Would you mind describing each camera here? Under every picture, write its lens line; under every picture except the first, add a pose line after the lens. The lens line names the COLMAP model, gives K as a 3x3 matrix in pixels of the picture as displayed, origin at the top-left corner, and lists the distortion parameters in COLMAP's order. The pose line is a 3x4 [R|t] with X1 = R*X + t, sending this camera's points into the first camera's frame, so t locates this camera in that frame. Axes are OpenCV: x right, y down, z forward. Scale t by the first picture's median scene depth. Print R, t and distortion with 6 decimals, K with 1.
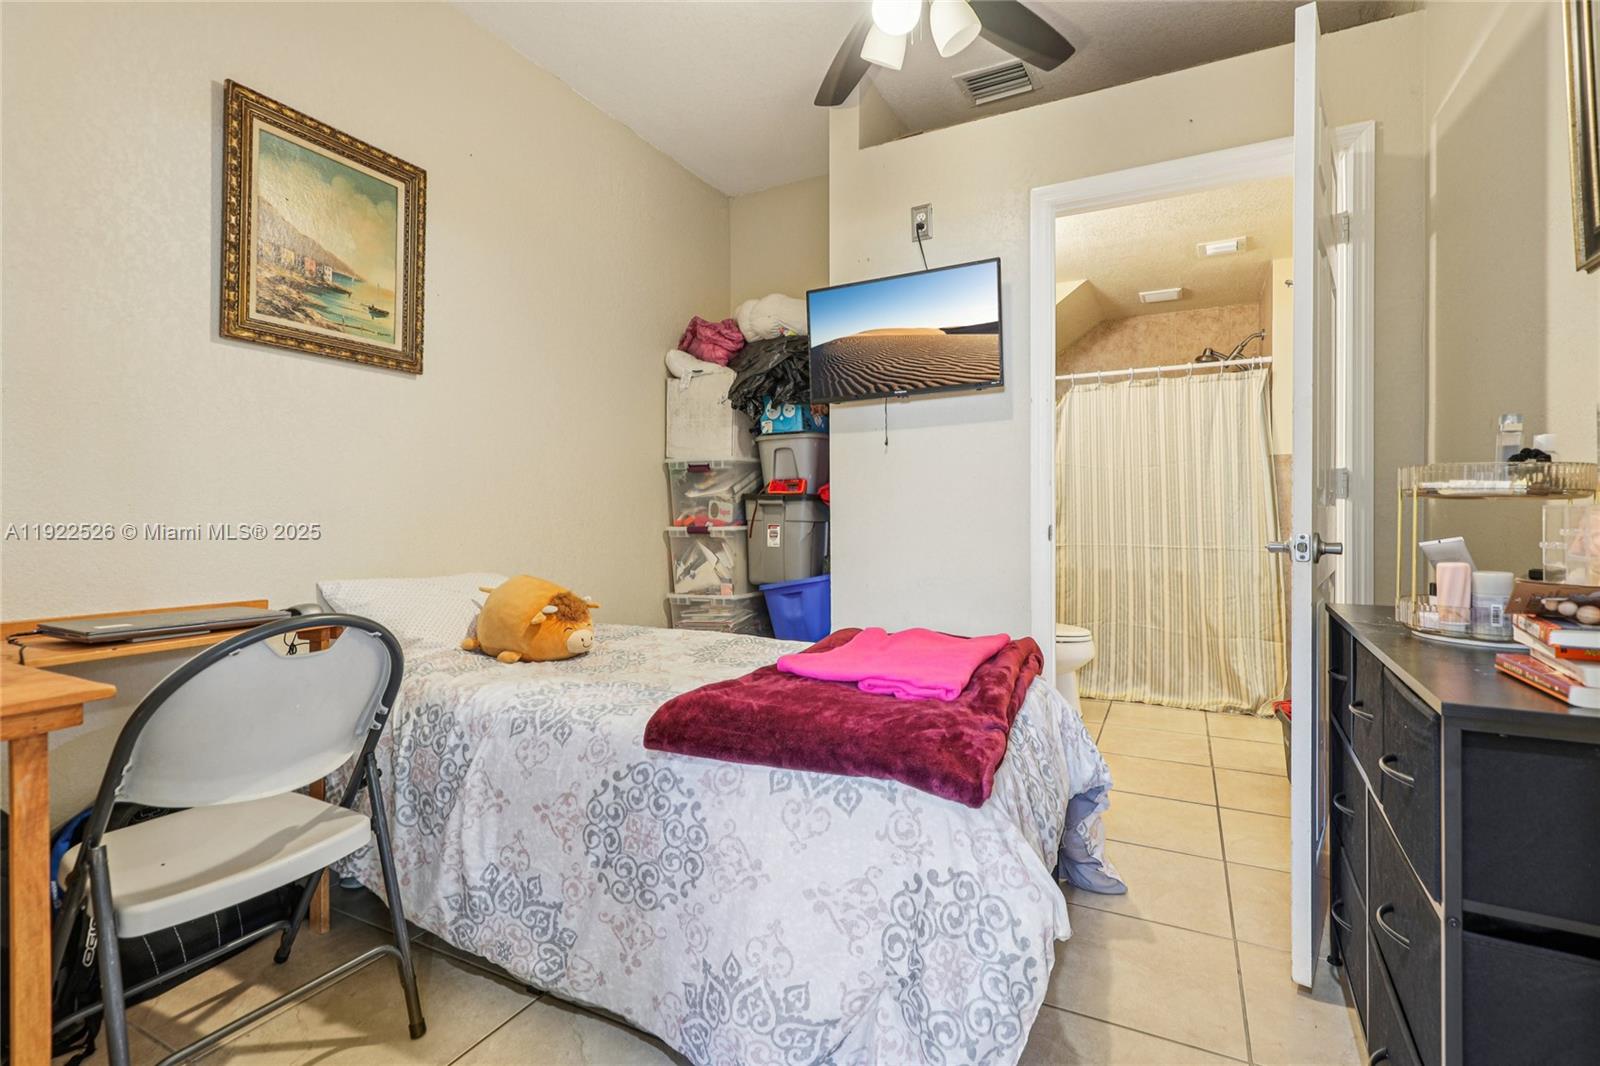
lens RADIAL K [[744.0, 0, 803.0], [0, 744.0, 519.9], [0, 0, 1]] dist [0.008532, 0.001245]
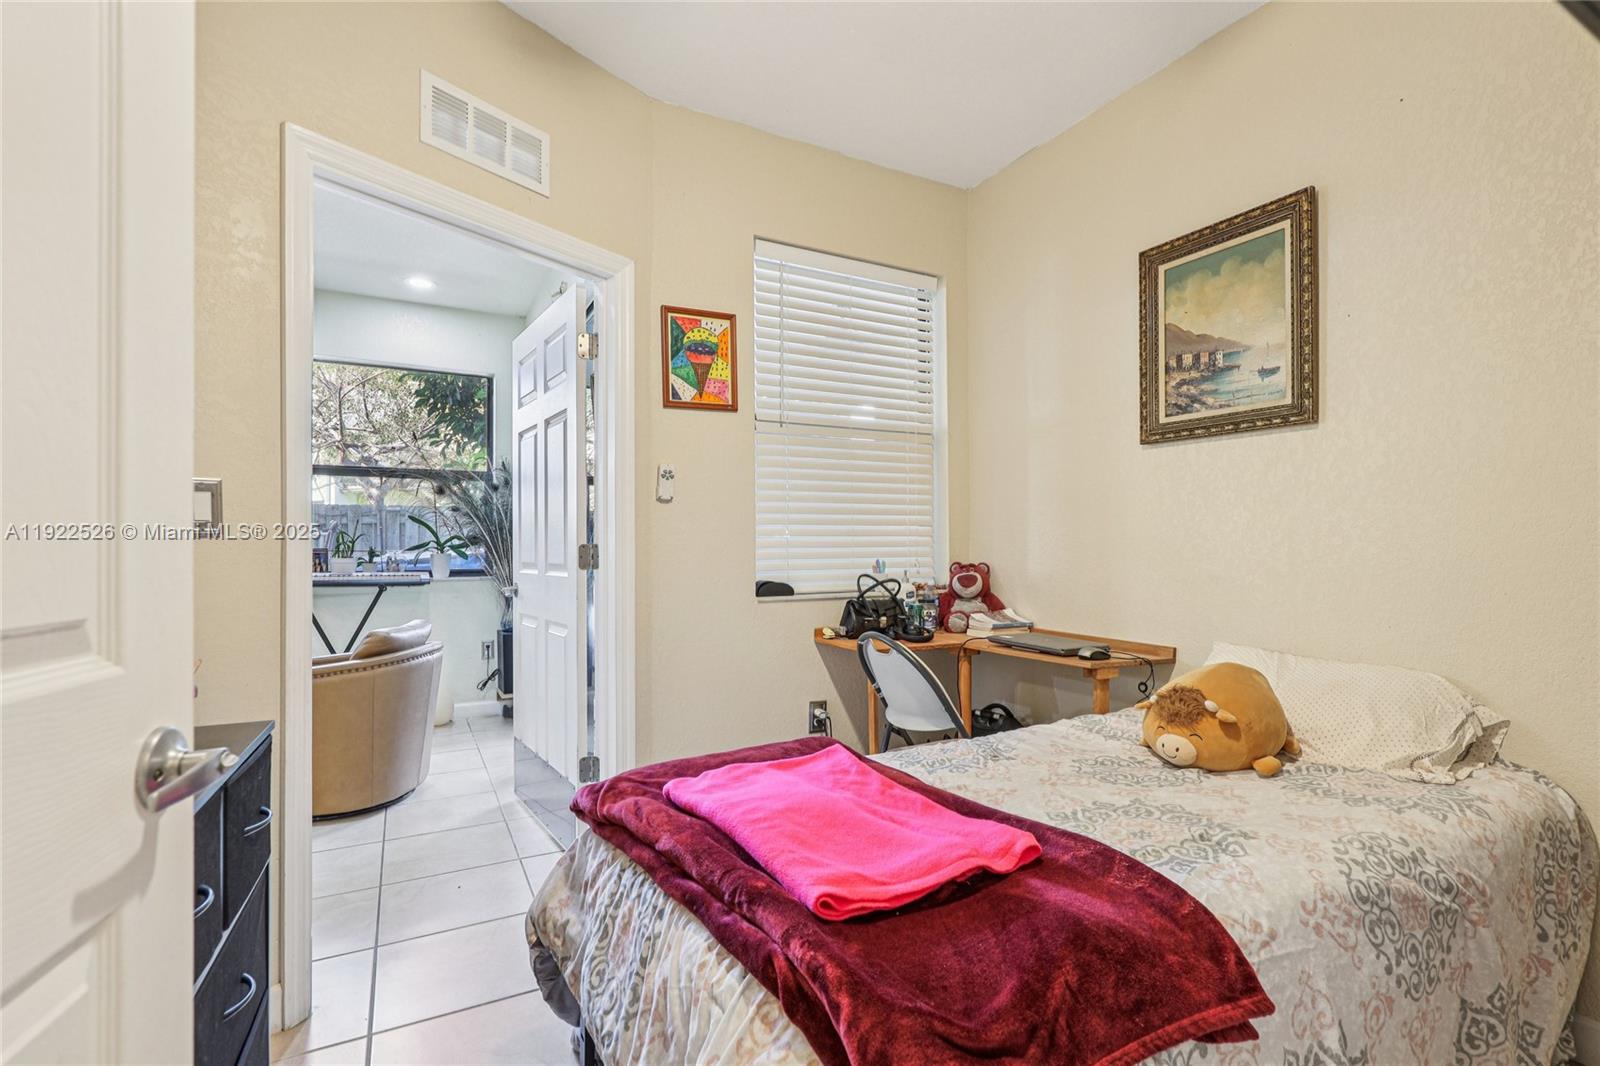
lens RADIAL K [[744.0, 0, 803.3], [0, 744.0, 539.1], [0, 0, 1]] dist [0.008532, 0.001245]
pose [[-0.548702, -0.007281, -0.835986, 0.601555], [-0.003132, 0.999973, -0.006653, -0.058219], [0.836012, -0.001033, -0.548710, 1.098620]]
